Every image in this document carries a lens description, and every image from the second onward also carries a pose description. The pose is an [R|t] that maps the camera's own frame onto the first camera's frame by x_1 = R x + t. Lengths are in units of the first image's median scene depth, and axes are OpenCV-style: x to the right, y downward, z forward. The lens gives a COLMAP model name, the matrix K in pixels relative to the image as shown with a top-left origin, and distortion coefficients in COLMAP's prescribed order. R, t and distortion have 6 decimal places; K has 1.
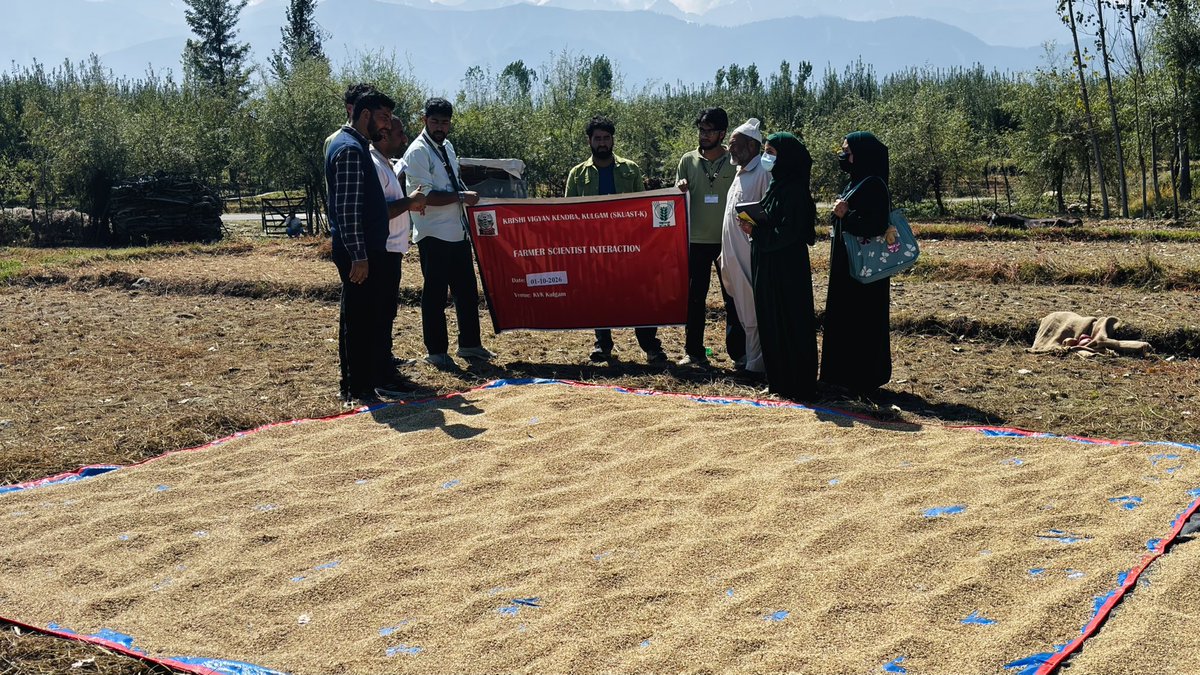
lens RADIAL K [[1398.0, 0, 604.6], [0, 1398.0, 318.7], [0, 0, 1]] dist [0.147565, -0.485183]
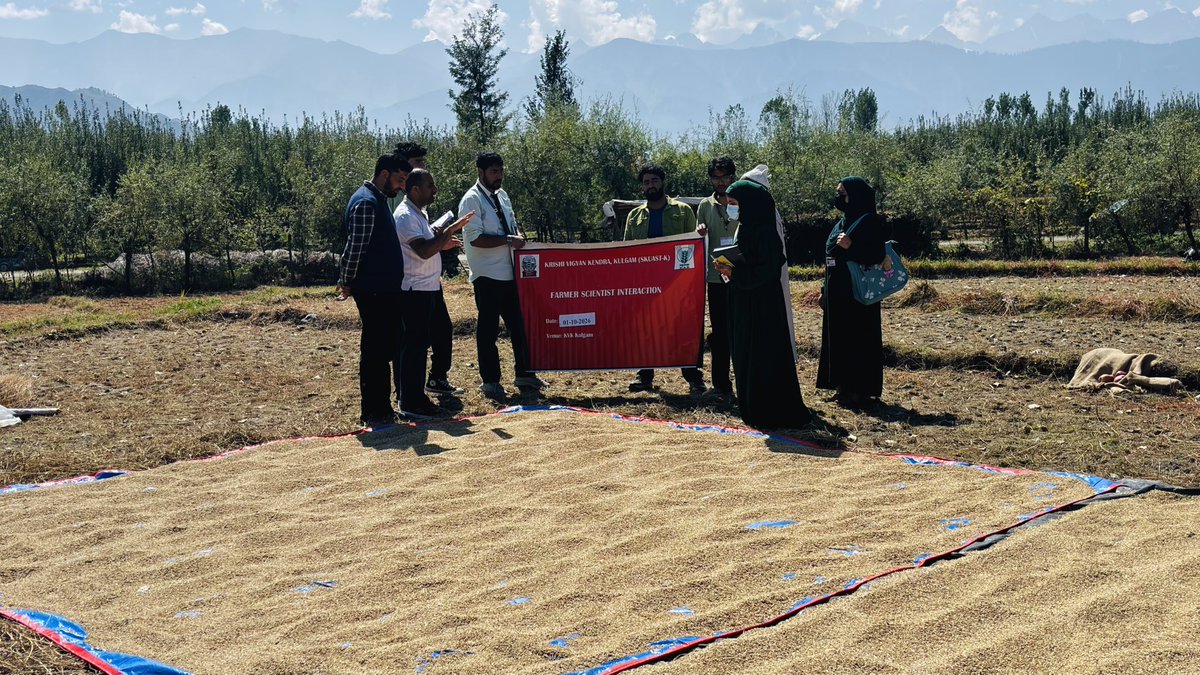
lens RADIAL K [[1398.0, 0, 604.6], [0, 1398.0, 318.7], [0, 0, 1]] dist [0.147565, -0.485183]
pose [[0.980225, 0.001167, -0.197882, 0.174194], [-0.006158, 0.999678, -0.024608, 0.000821], [0.197790, 0.025340, 0.979917, -0.062161]]
